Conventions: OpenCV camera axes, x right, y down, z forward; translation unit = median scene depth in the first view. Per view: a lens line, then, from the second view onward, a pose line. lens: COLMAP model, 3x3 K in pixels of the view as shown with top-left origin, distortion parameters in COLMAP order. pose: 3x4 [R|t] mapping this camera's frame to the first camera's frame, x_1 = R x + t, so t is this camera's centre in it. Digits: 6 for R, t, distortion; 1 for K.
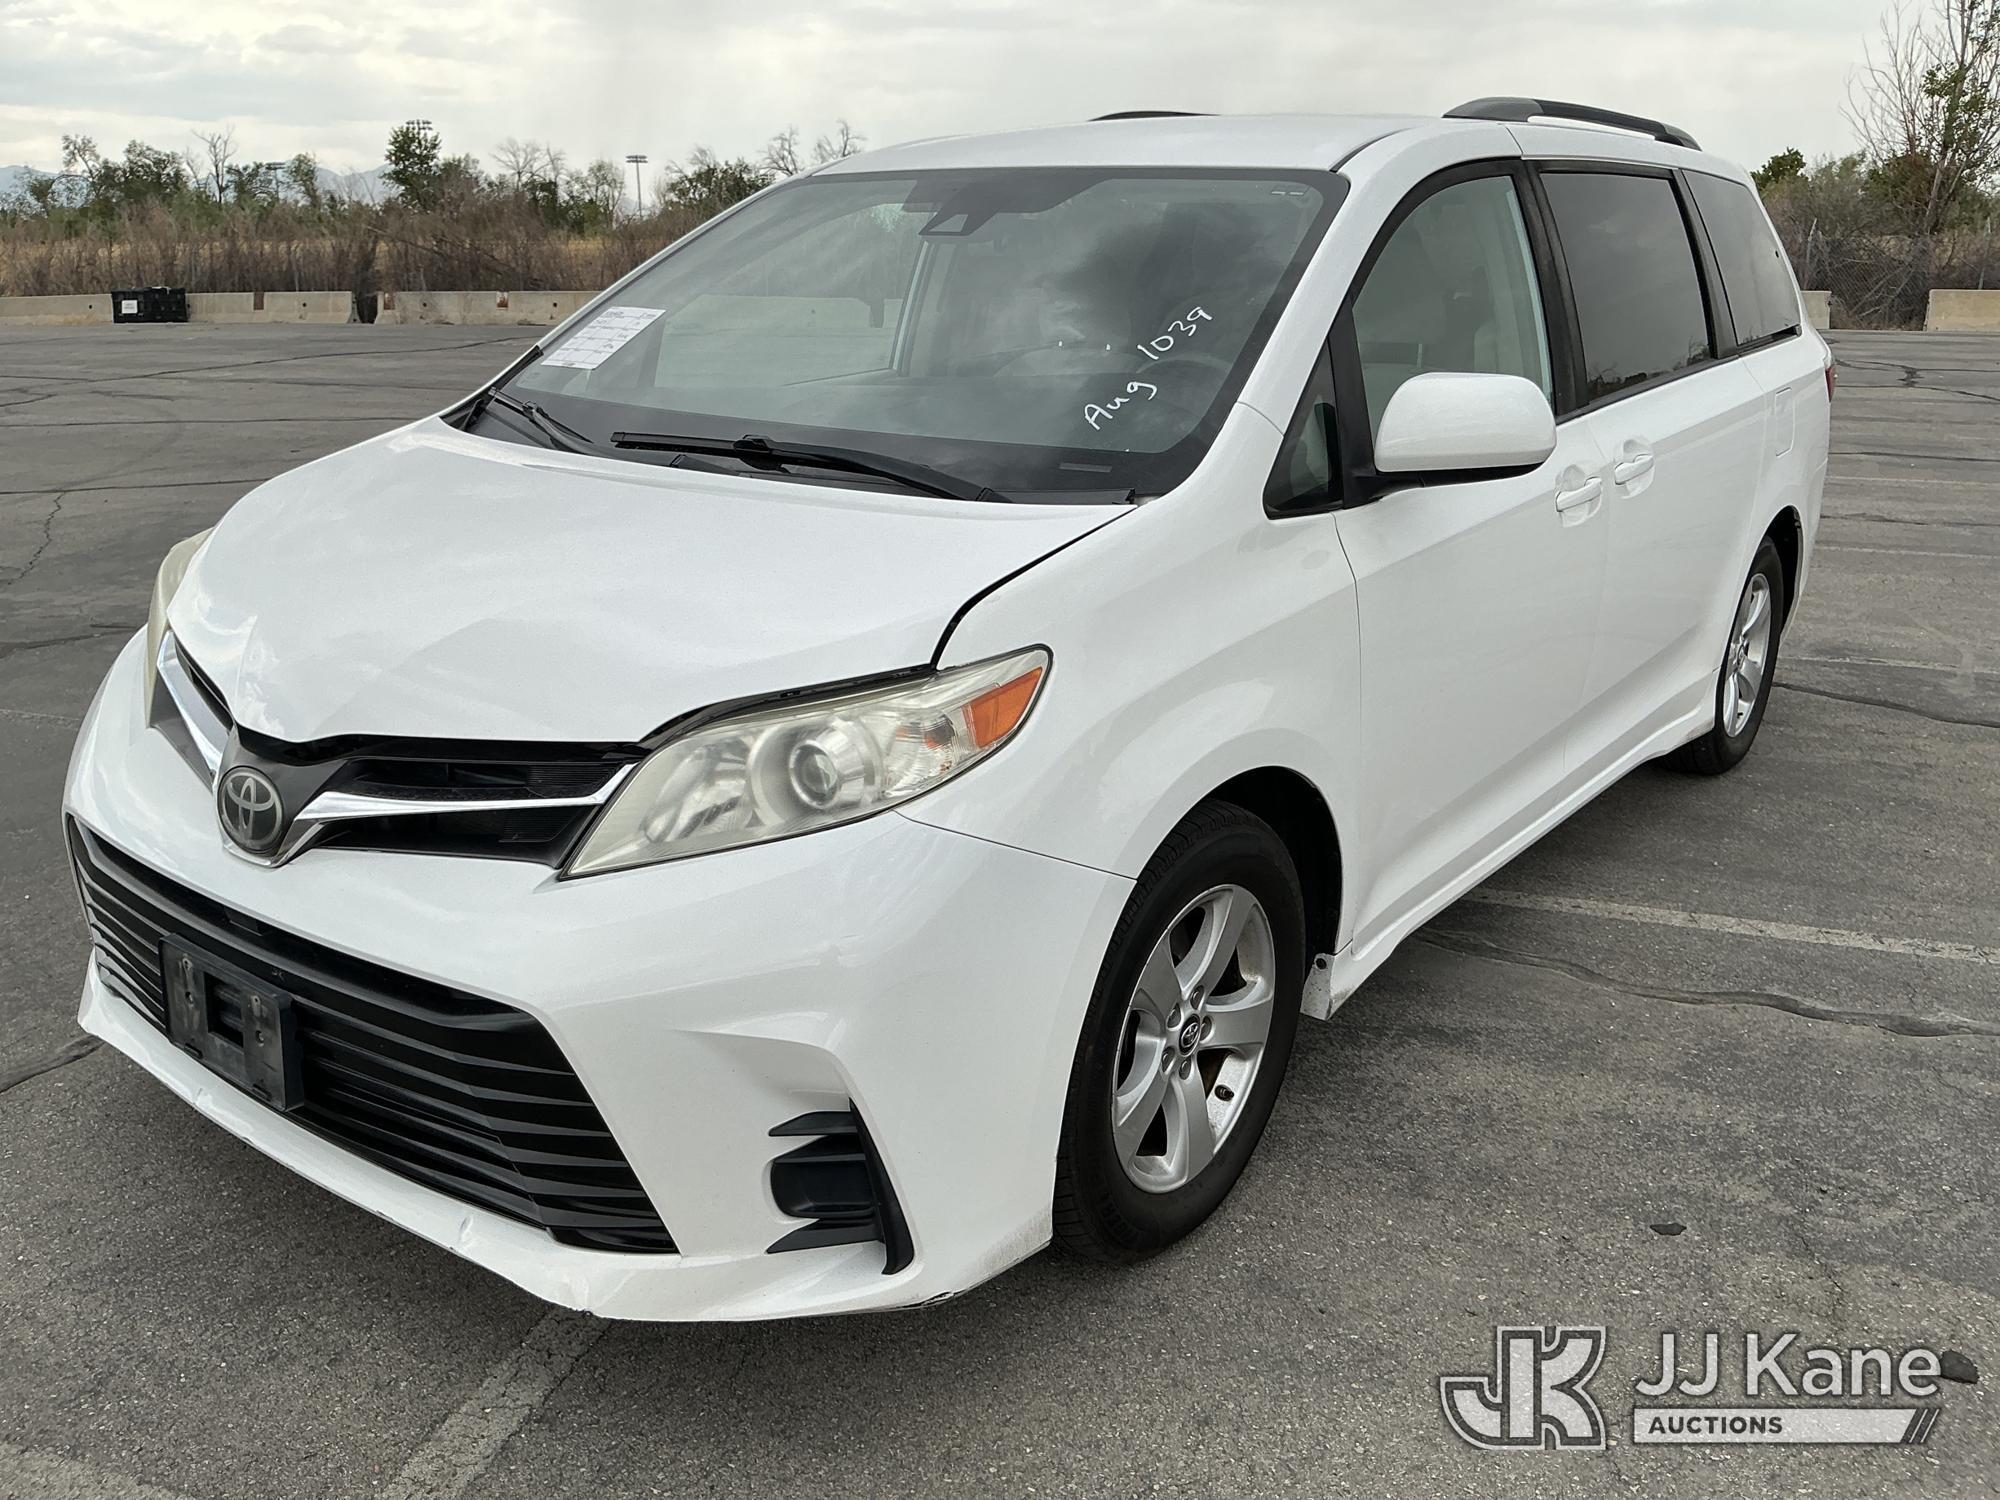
lens RADIAL K [[1669.2, 0, 990.5], [0, 1669.2, 742.3], [0, 0, 1]] dist [0.121765, -0.076885]
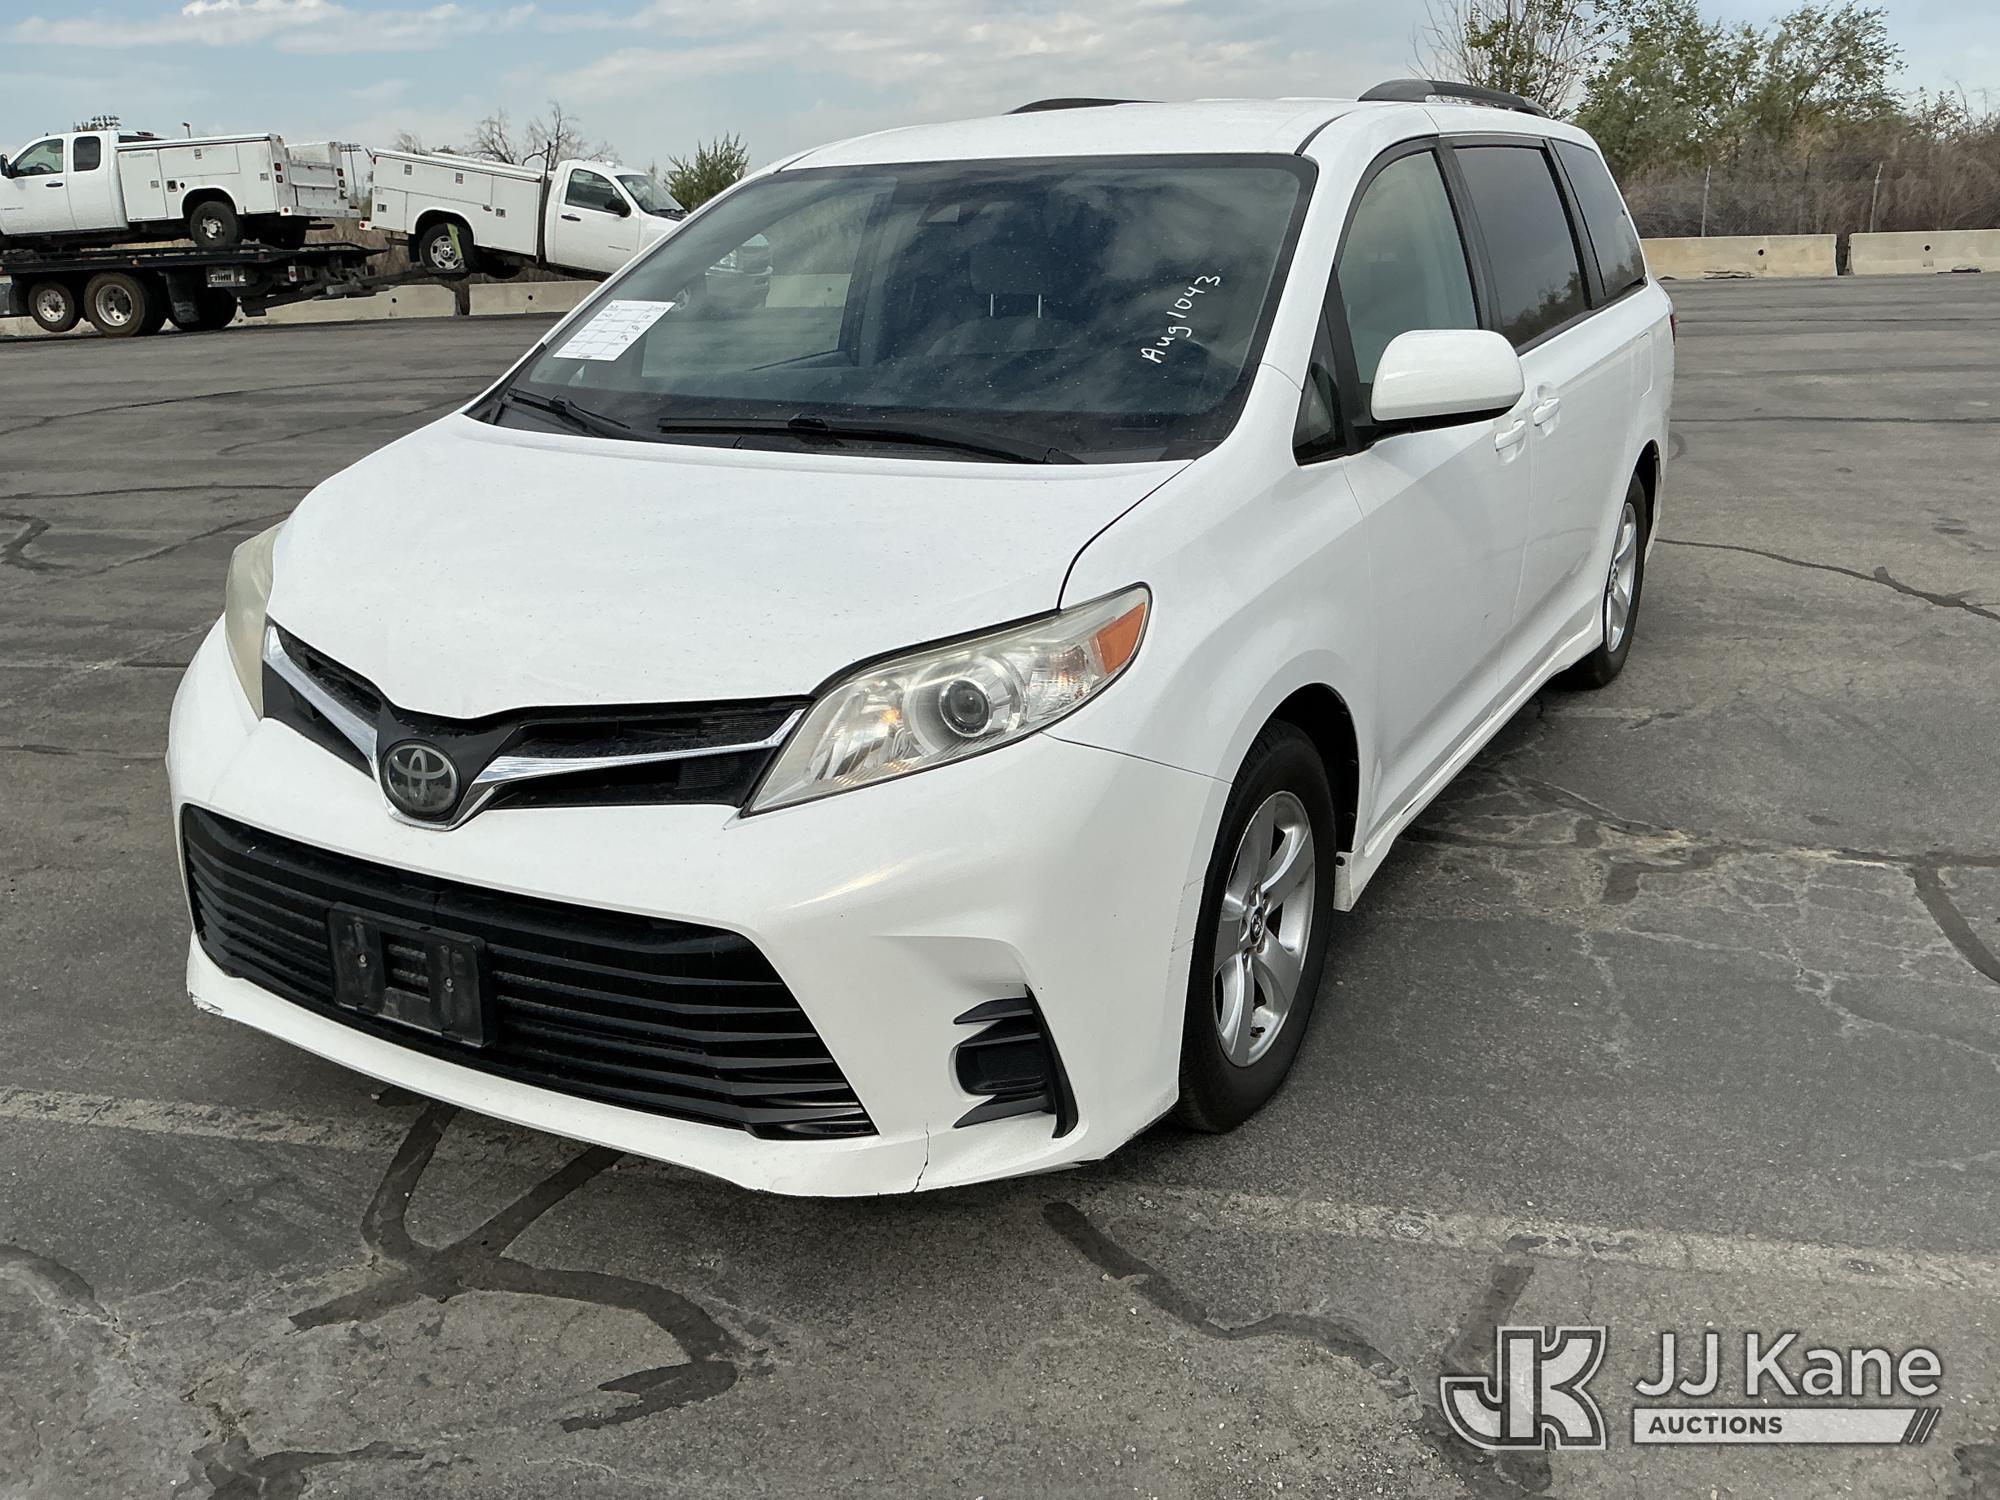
lens RADIAL K [[1669.2, 0, 1023.5], [0, 1669.2, 741.9], [0, 0, 1]] dist [0.121765, -0.076885]
pose [[0.990449, -0.068526, 0.119645, -0.192257], [0.066860, 0.997602, 0.017887, 0.023433], [-0.120584, -0.009717, 0.992656, -0.121571]]
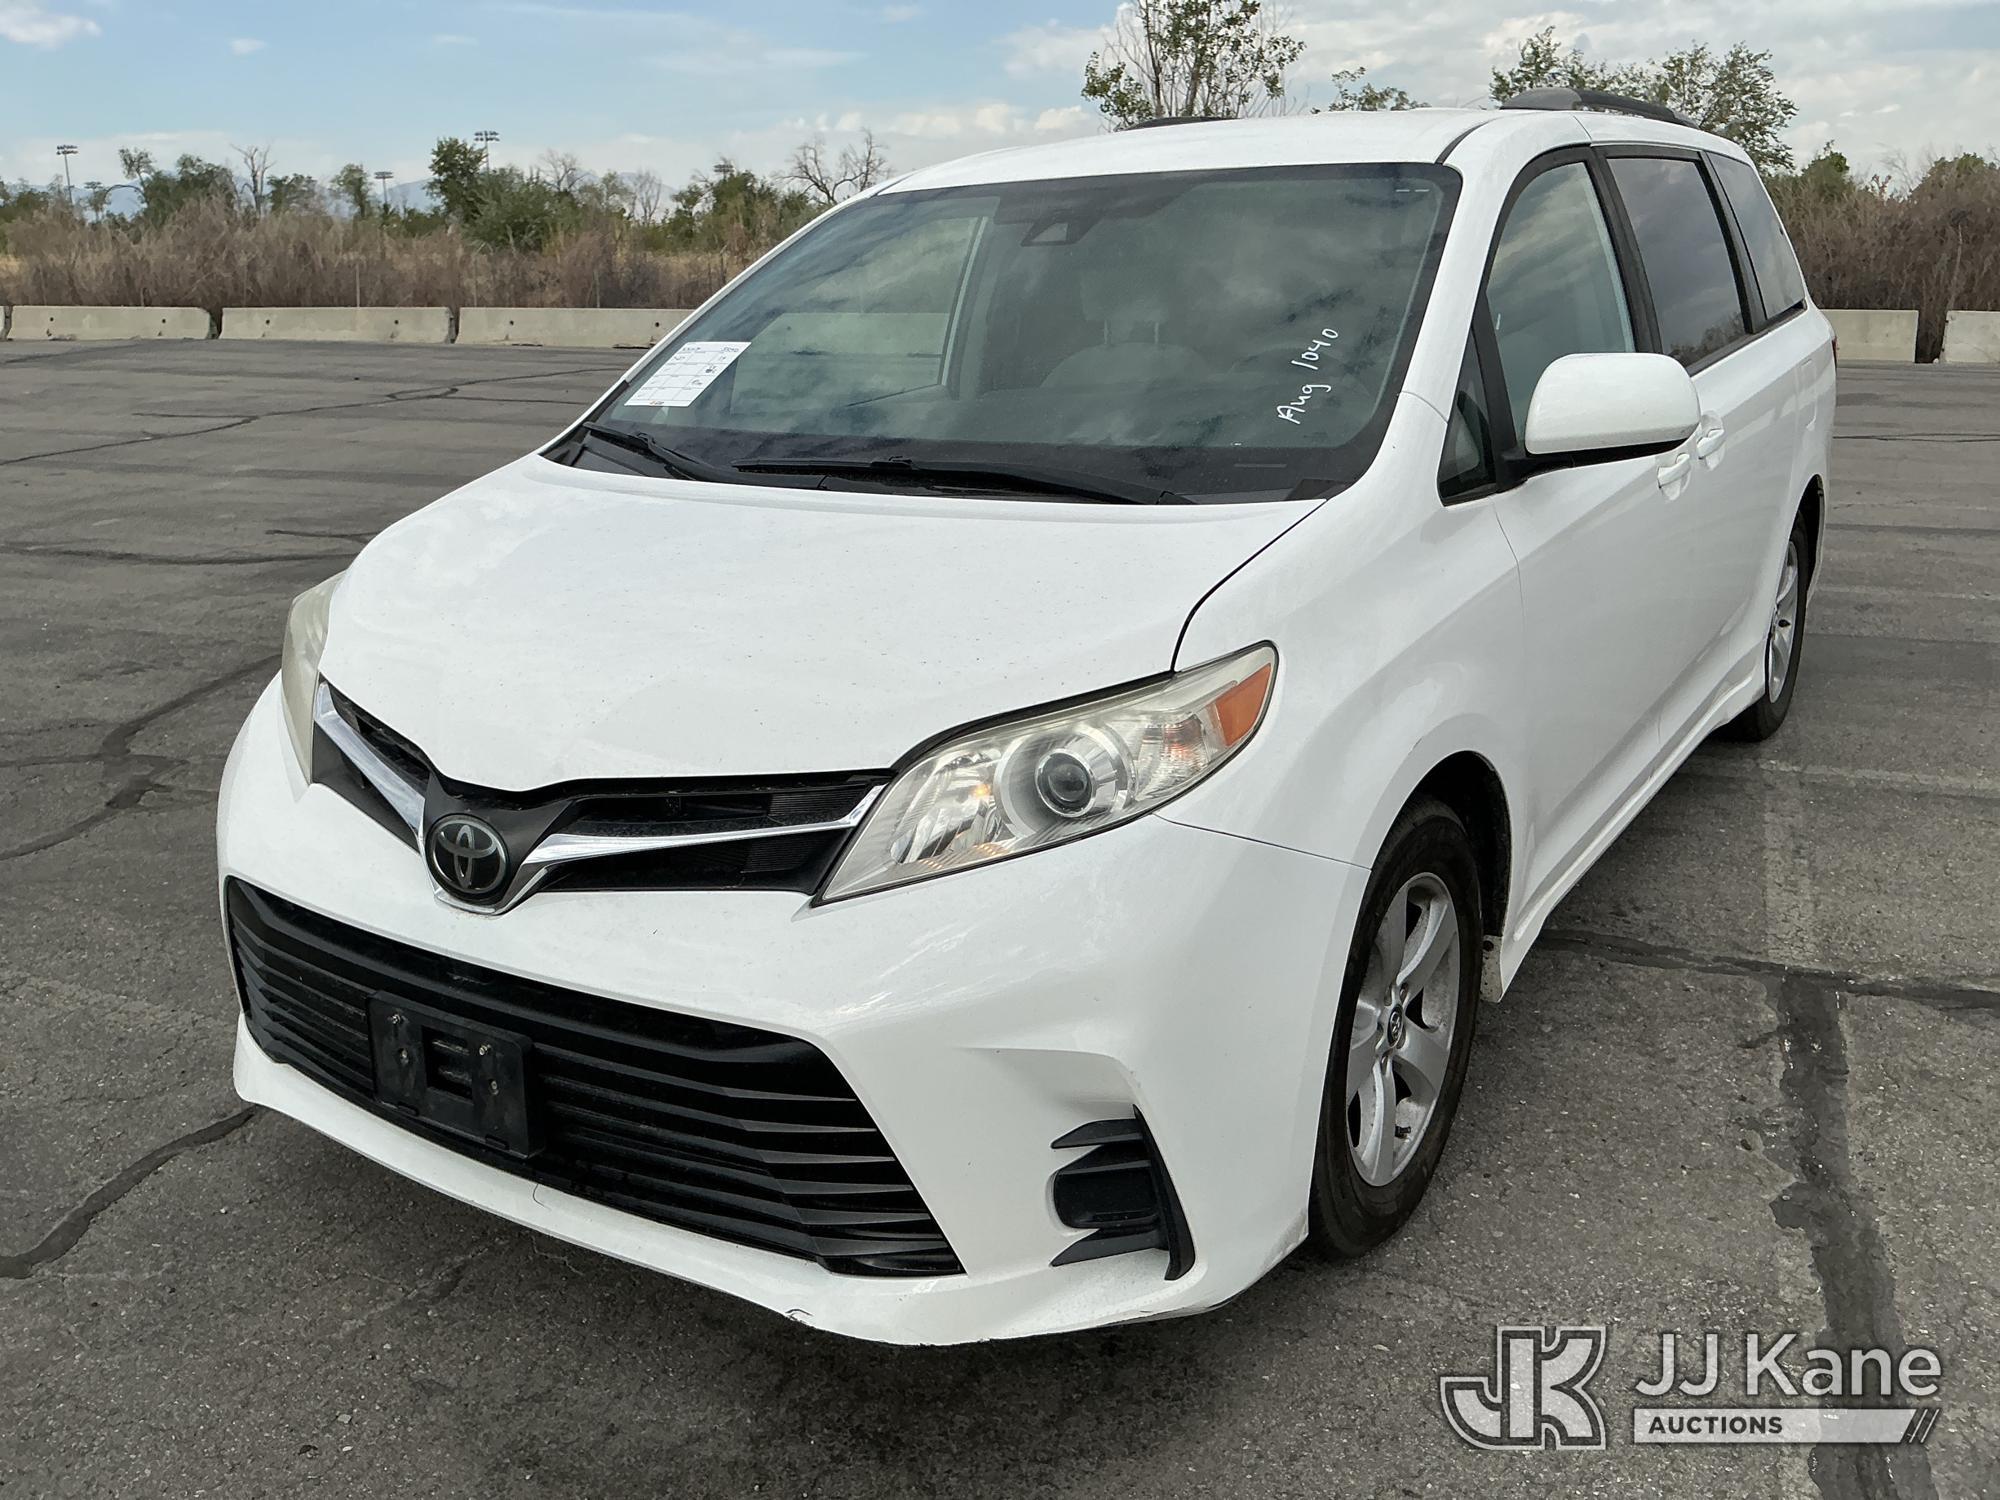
lens RADIAL K [[1669.2, 0, 1026.7], [0, 1669.2, 752.5], [0, 0, 1]] dist [0.121765, -0.076885]
pose [[0.996281, -0.061727, 0.060121, -0.177132], [0.061946, 0.998078, -0.001785, 0.000786], [-0.059895, 0.005502, 0.998190, 0.007391]]
